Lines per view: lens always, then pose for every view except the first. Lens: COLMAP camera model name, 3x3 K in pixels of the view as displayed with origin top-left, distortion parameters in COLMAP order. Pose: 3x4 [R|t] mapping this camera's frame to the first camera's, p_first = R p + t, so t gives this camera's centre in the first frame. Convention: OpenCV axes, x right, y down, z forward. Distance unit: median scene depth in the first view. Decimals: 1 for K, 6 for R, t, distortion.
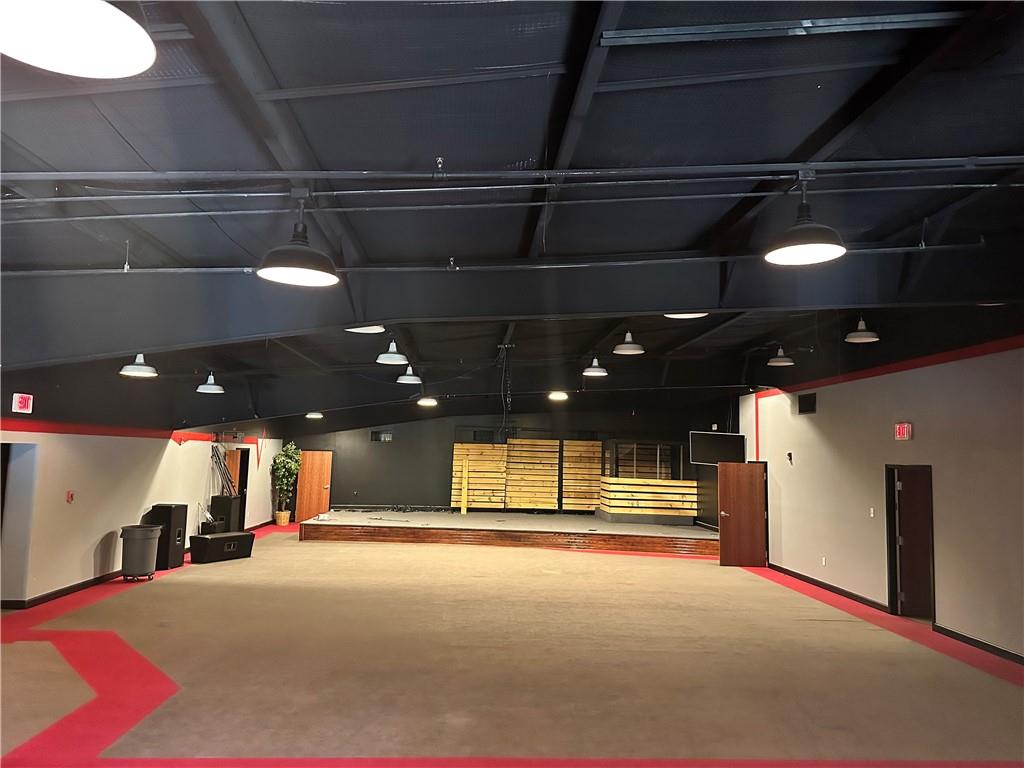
lens RADIAL K [[706.4, 0, 506.3], [0, 706.4, 383.0], [0, 0, 1]] dist [0.120616, -0.175385]
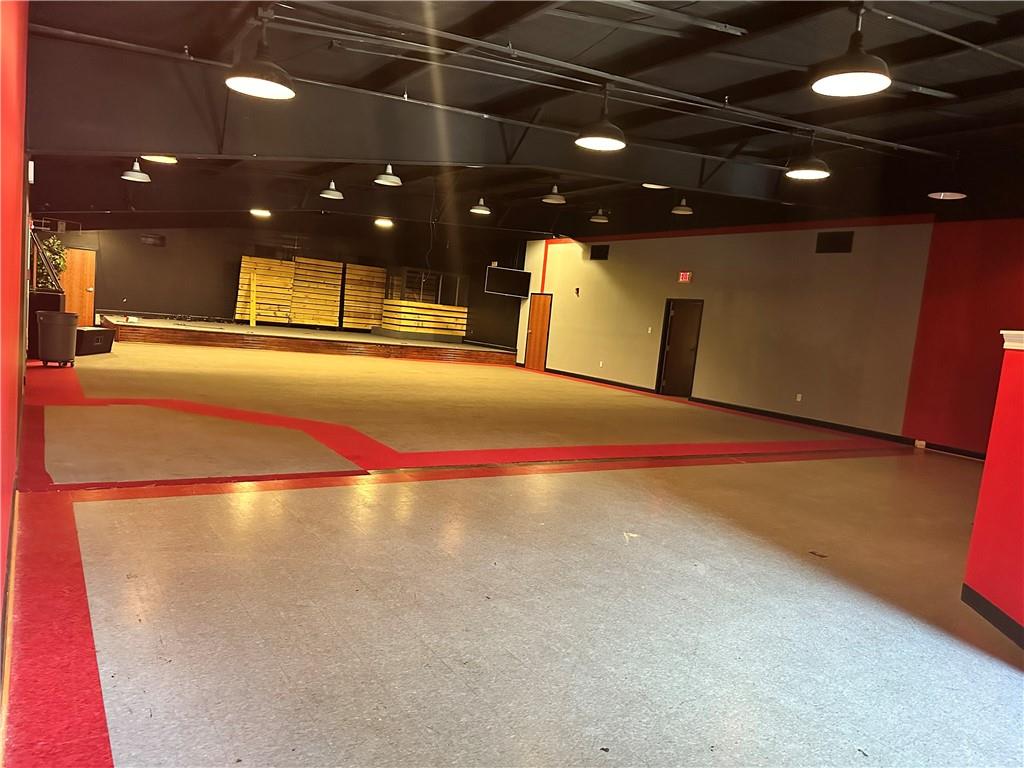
lens RADIAL K [[706.4, 0, 506.3], [0, 706.4, 383.0], [0, 0, 1]] dist [0.120616, -0.175385]
pose [[0.866644, 0.006189, 0.498888, -0.271640], [-0.120464, 0.972935, 0.197193, 0.017278], [-0.484165, -0.230994, 0.843935, -0.071676]]
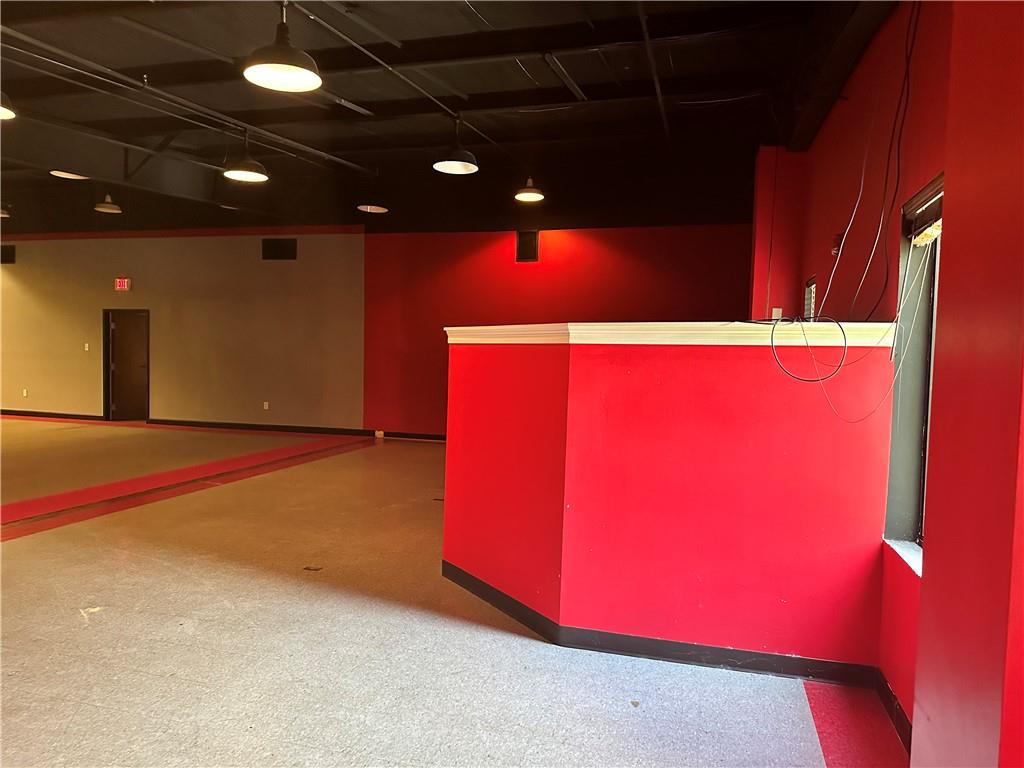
lens RADIAL K [[724.8, 0, 509.0], [0, 724.8, 390.9], [0, 0, 1]] dist [0.051187, -0.050398]
pose [[0.323854, -0.068703, 0.943609, -0.262706], [-0.109528, 0.987931, 0.109521, 0.018256], [-0.939746, -0.138821, 0.312421, -0.062280]]
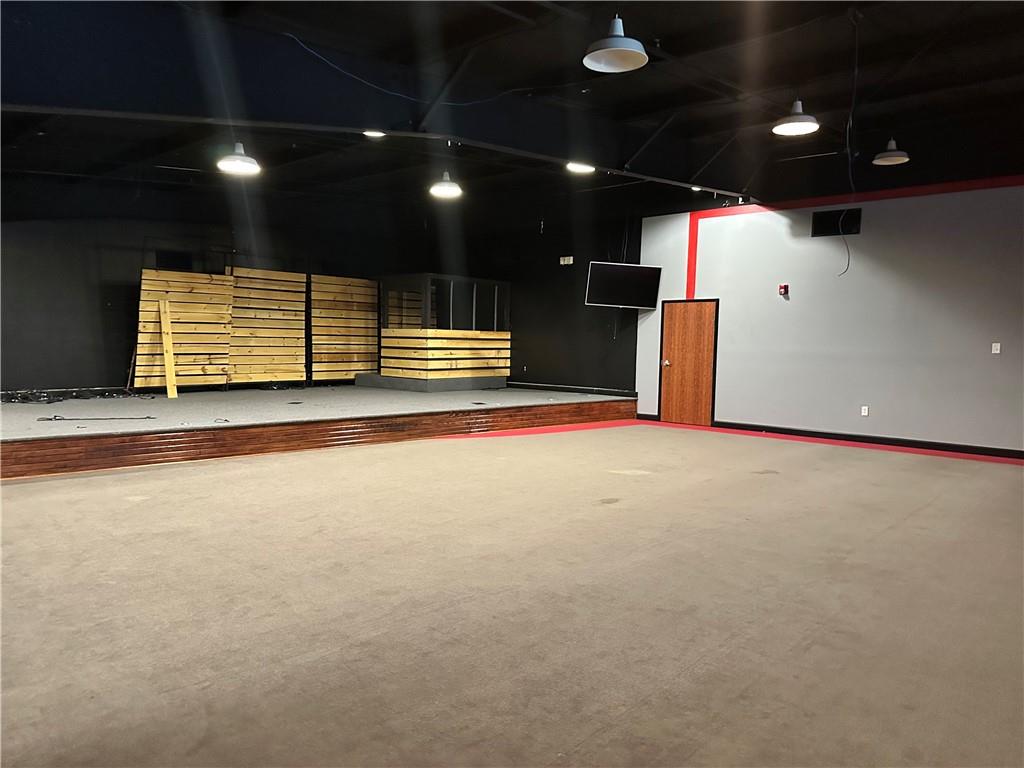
lens RADIAL K [[724.8, 0, 509.0], [0, 724.8, 390.9], [0, 0, 1]] dist [0.051187, -0.050398]
pose [[0.712248, -0.068190, 0.698608, -0.287631], [-0.068744, 0.983709, 0.166105, 0.069544], [-0.698554, -0.166333, 0.695957, 0.439998]]
